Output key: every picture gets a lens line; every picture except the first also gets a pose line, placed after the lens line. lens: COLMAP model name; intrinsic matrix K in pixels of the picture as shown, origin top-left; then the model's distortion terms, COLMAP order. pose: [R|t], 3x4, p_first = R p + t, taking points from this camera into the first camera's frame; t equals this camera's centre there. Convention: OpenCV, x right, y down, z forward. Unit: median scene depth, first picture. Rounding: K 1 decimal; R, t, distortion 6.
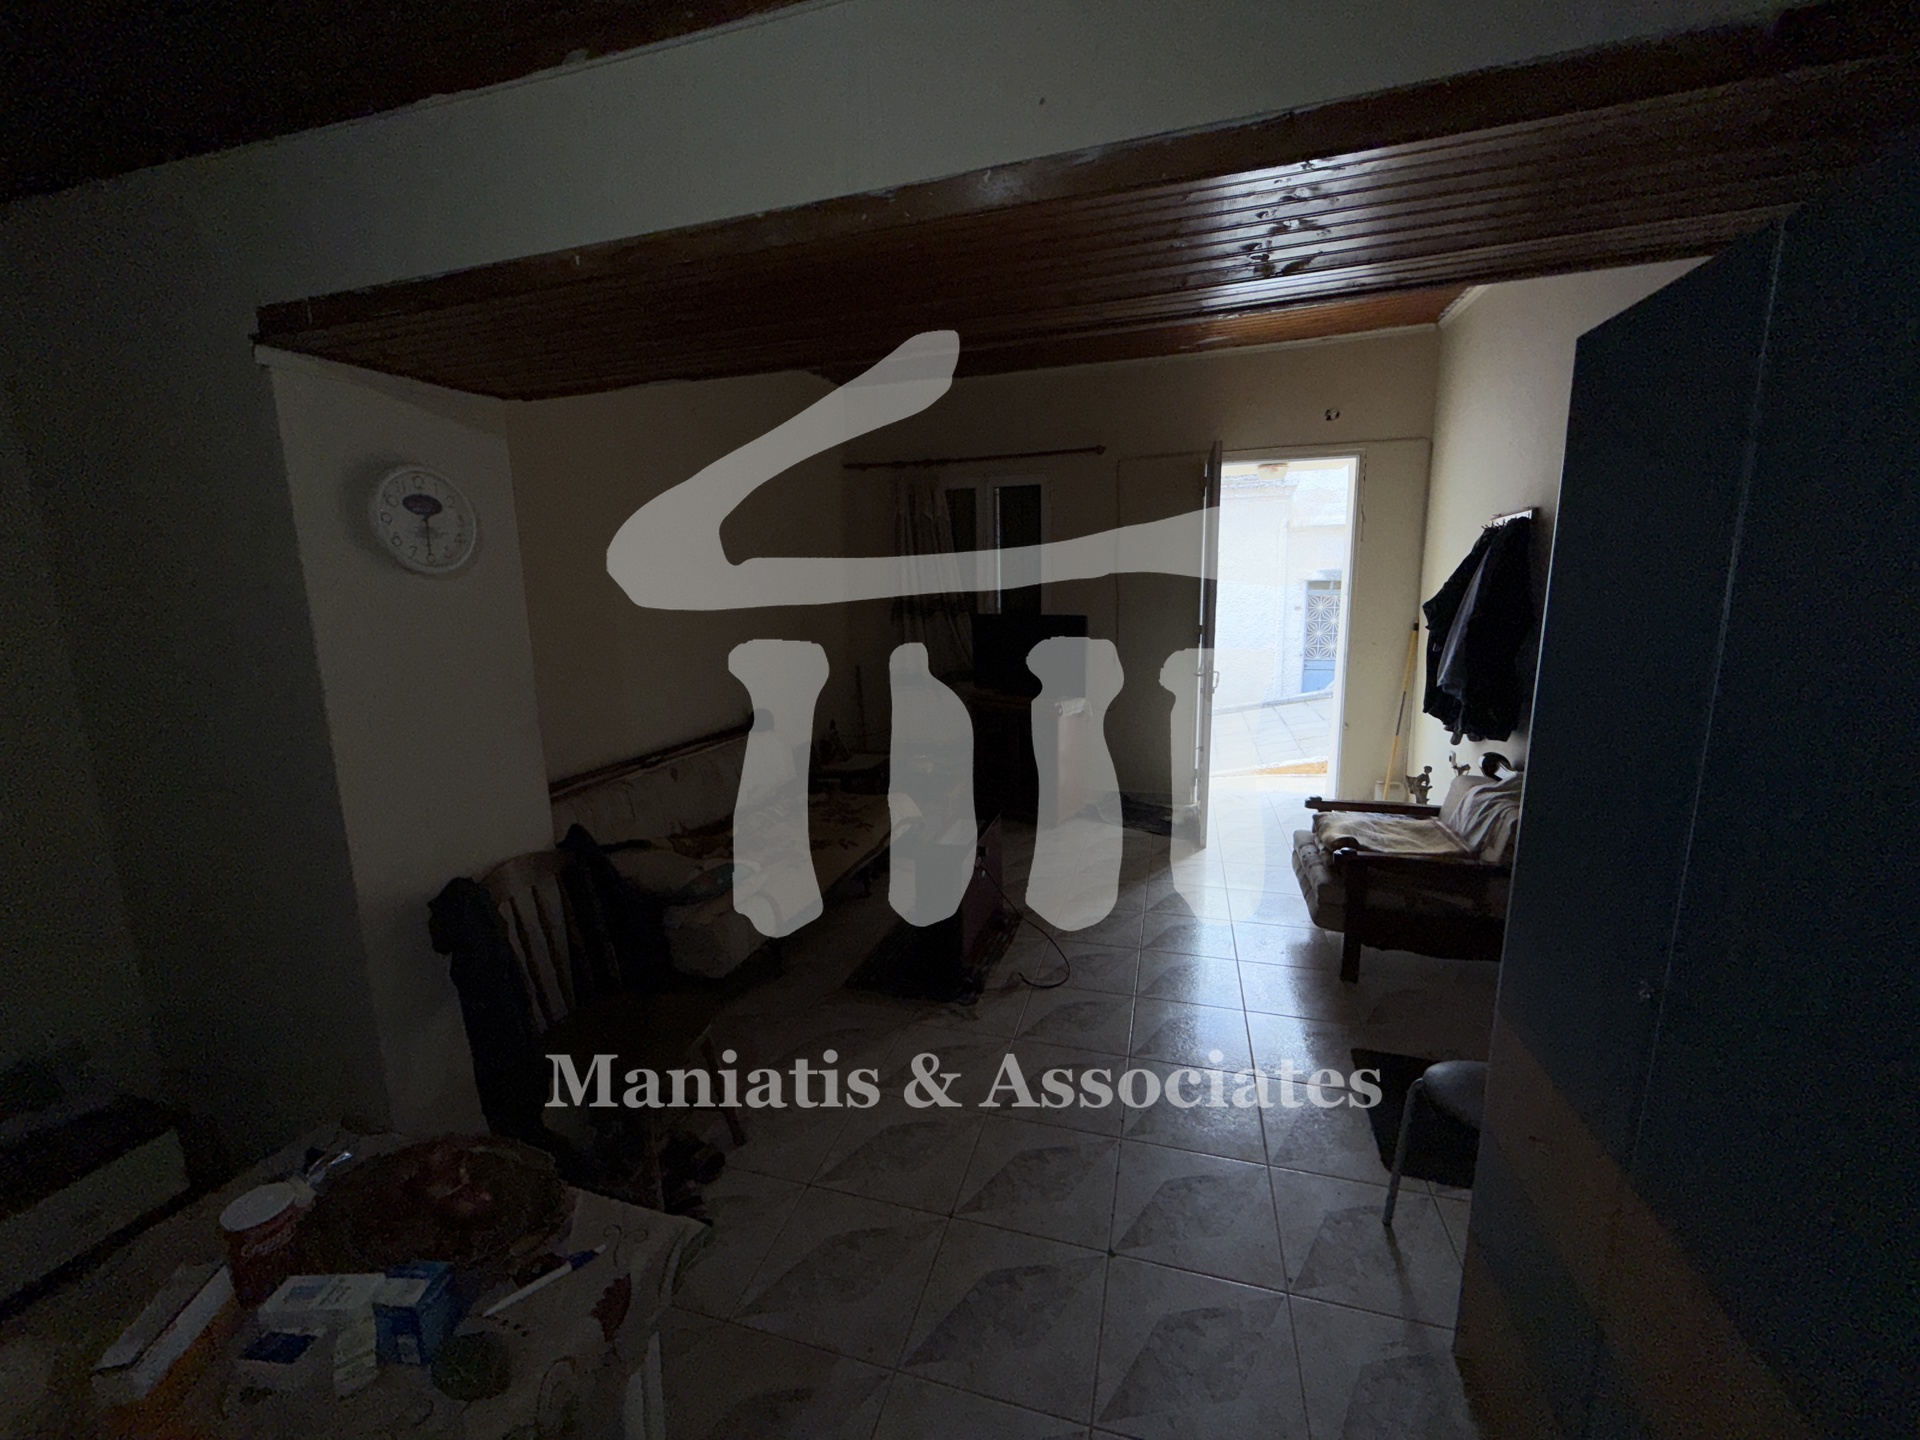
lens RADIAL K [[751.9, 0, 955.2], [0, 751.9, 714.1], [0, 0, 1]] dist [-0.000416, 0.000093]
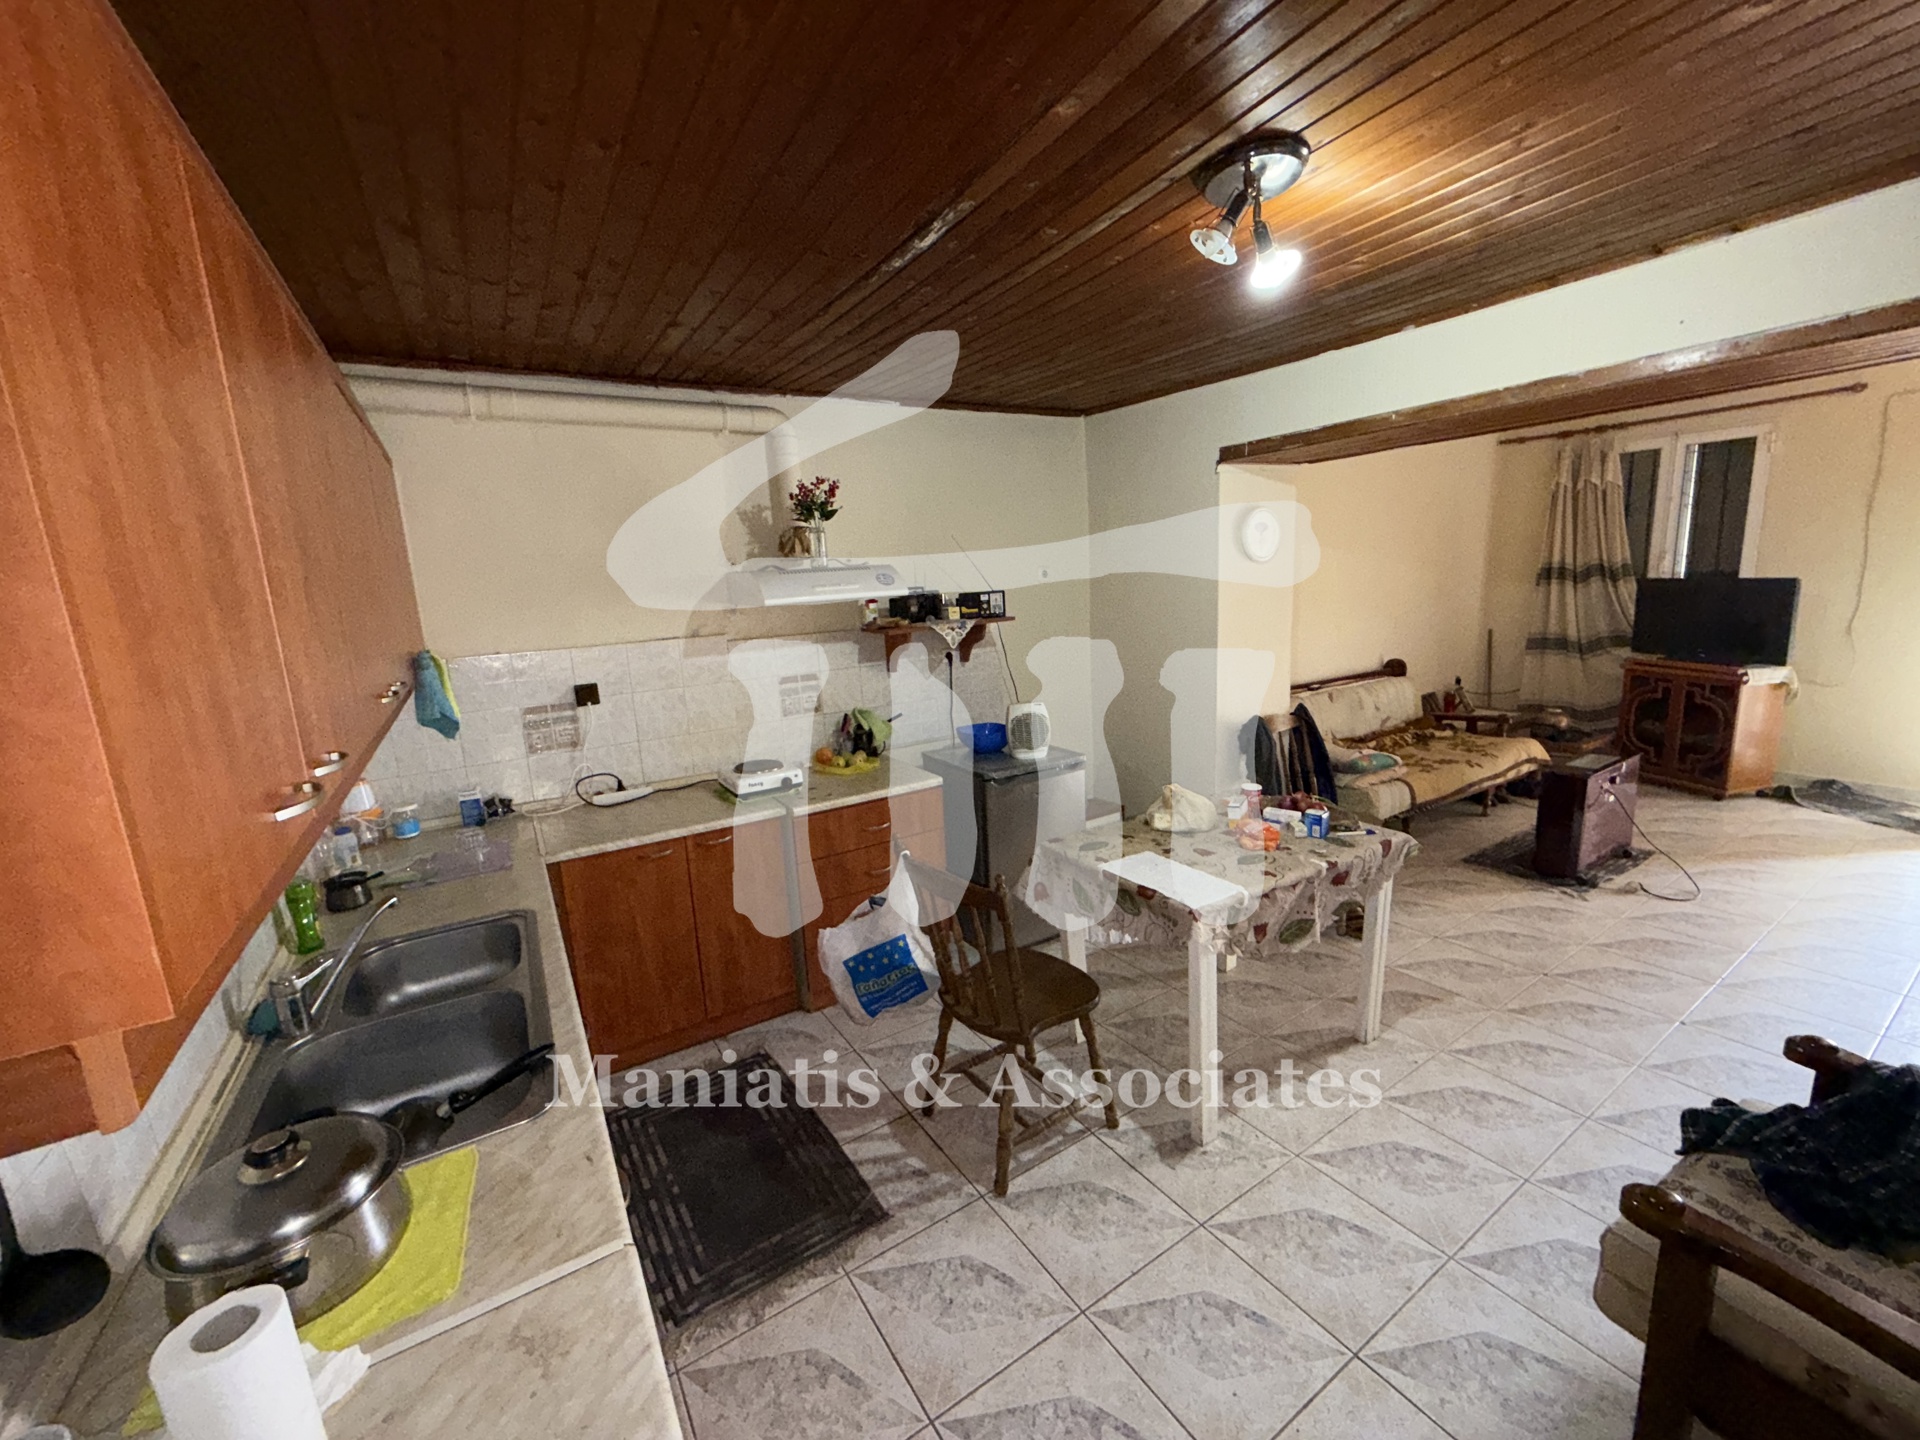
lens RADIAL K [[758.9, 0, 952.3], [0, 758.9, 720.9], [0, 0, 1]] dist [-0.003005, 0.000203]
pose [[0.749223, 0.103680, -0.654153, 0.028147], [-0.074740, 0.994598, 0.072037, 0.085762], [0.658088, -0.005081, 0.752924, -0.602057]]
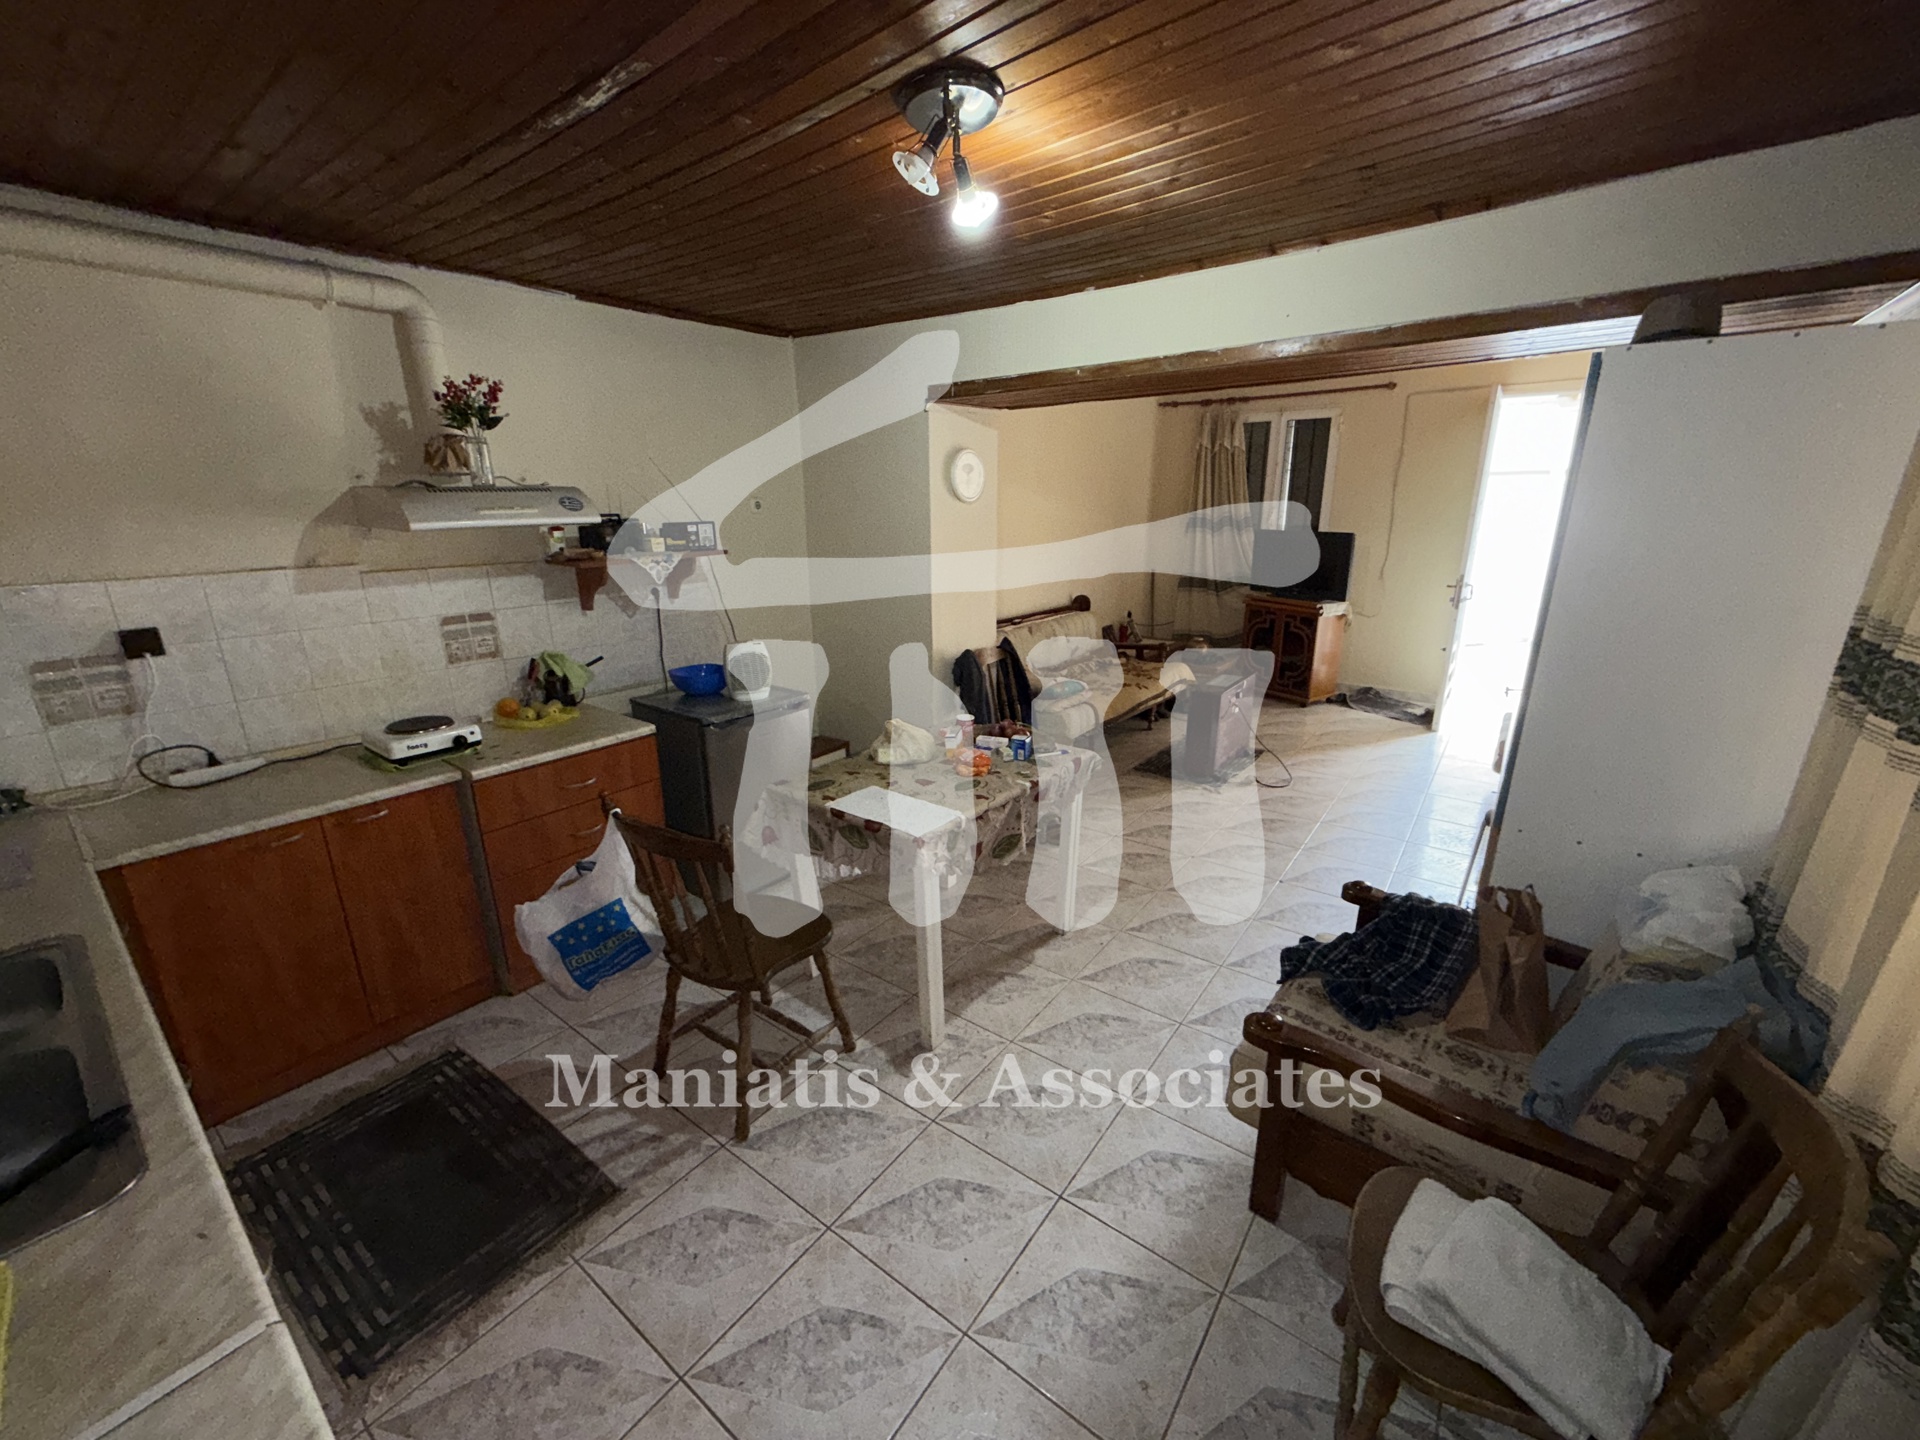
lens RADIAL K [[759.5, 0, 953.2], [0, 759.5, 720.2], [0, 0, 1]] dist [-0.000485, -0.000077]
pose [[0.934721, 0.109221, -0.338183, 0.024881], [-0.068957, 0.989257, 0.128901, 0.082338], [0.348628, -0.097167, 0.932211, -0.594195]]
